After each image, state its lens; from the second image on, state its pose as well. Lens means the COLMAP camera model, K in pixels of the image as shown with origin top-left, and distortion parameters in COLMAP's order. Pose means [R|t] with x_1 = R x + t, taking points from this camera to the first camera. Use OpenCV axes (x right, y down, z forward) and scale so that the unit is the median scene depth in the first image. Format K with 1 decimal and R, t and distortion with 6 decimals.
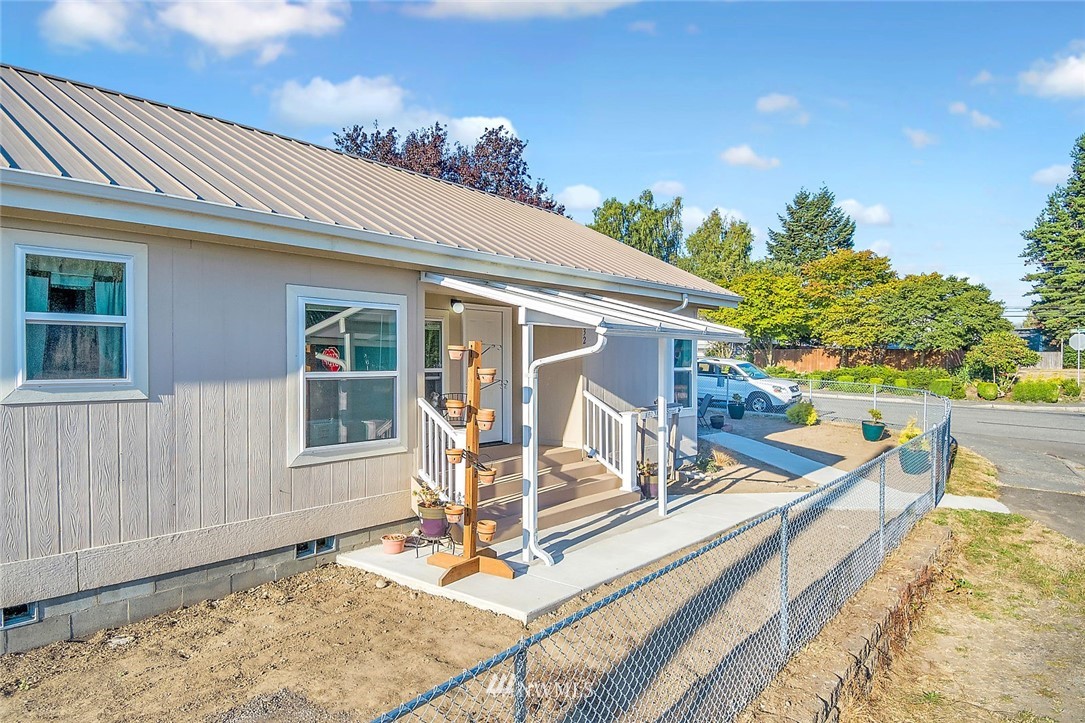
lens RADIAL K [[719.4, 0, 533.9], [0, 719.4, 376.0], [0, 0, 1]] dist [0.093374, -0.141439]
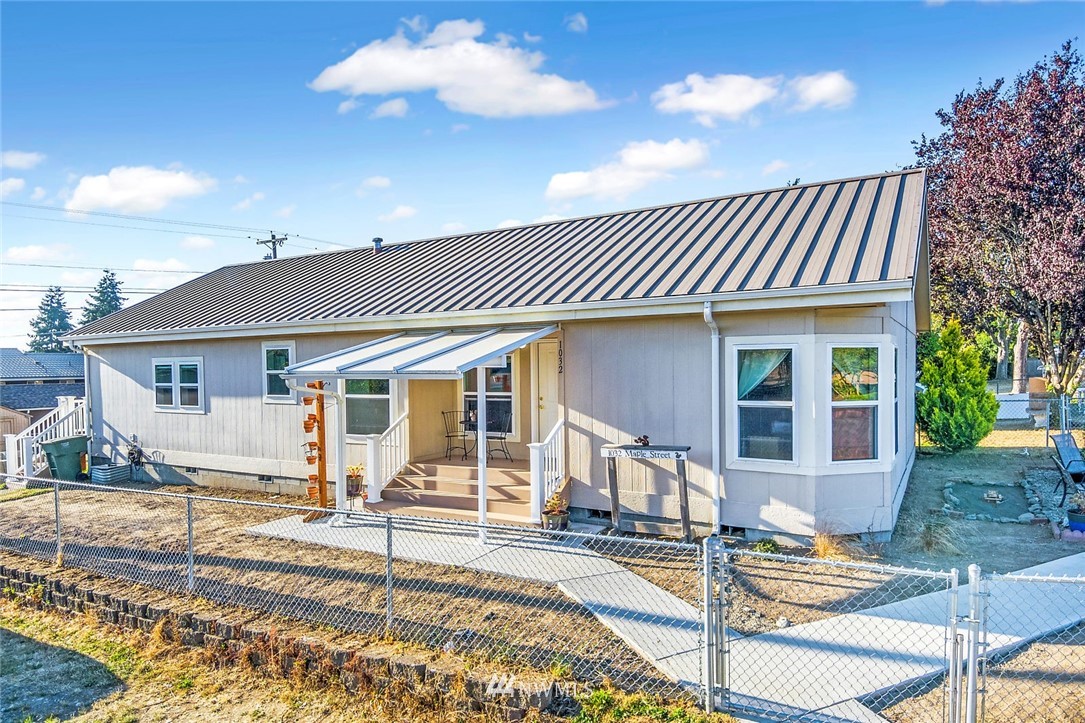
lens RADIAL K [[719.4, 0, 533.9], [0, 719.4, 376.0], [0, 0, 1]] dist [0.093374, -0.141439]
pose [[0.091129, 0.017900, -0.995678, 1.895075], [-0.003585, 0.999838, 0.017646, -0.103958], [0.995833, 0.001961, 0.091179, 1.539219]]
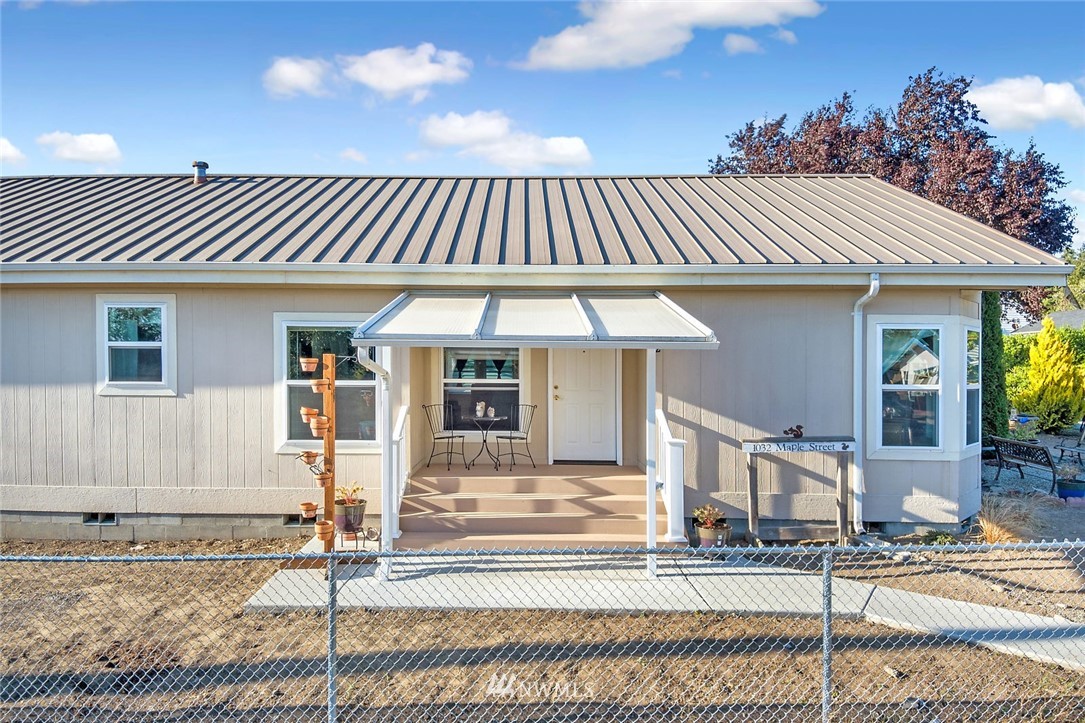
lens RADIAL K [[719.4, 0, 533.9], [0, 719.4, 376.0], [0, 0, 1]] dist [0.093374, -0.141439]
pose [[0.596151, 0.016473, -0.802703, 1.110526], [-0.021613, 0.999756, 0.004465, -0.031632], [0.802581, 0.014687, 0.596362, 0.679337]]
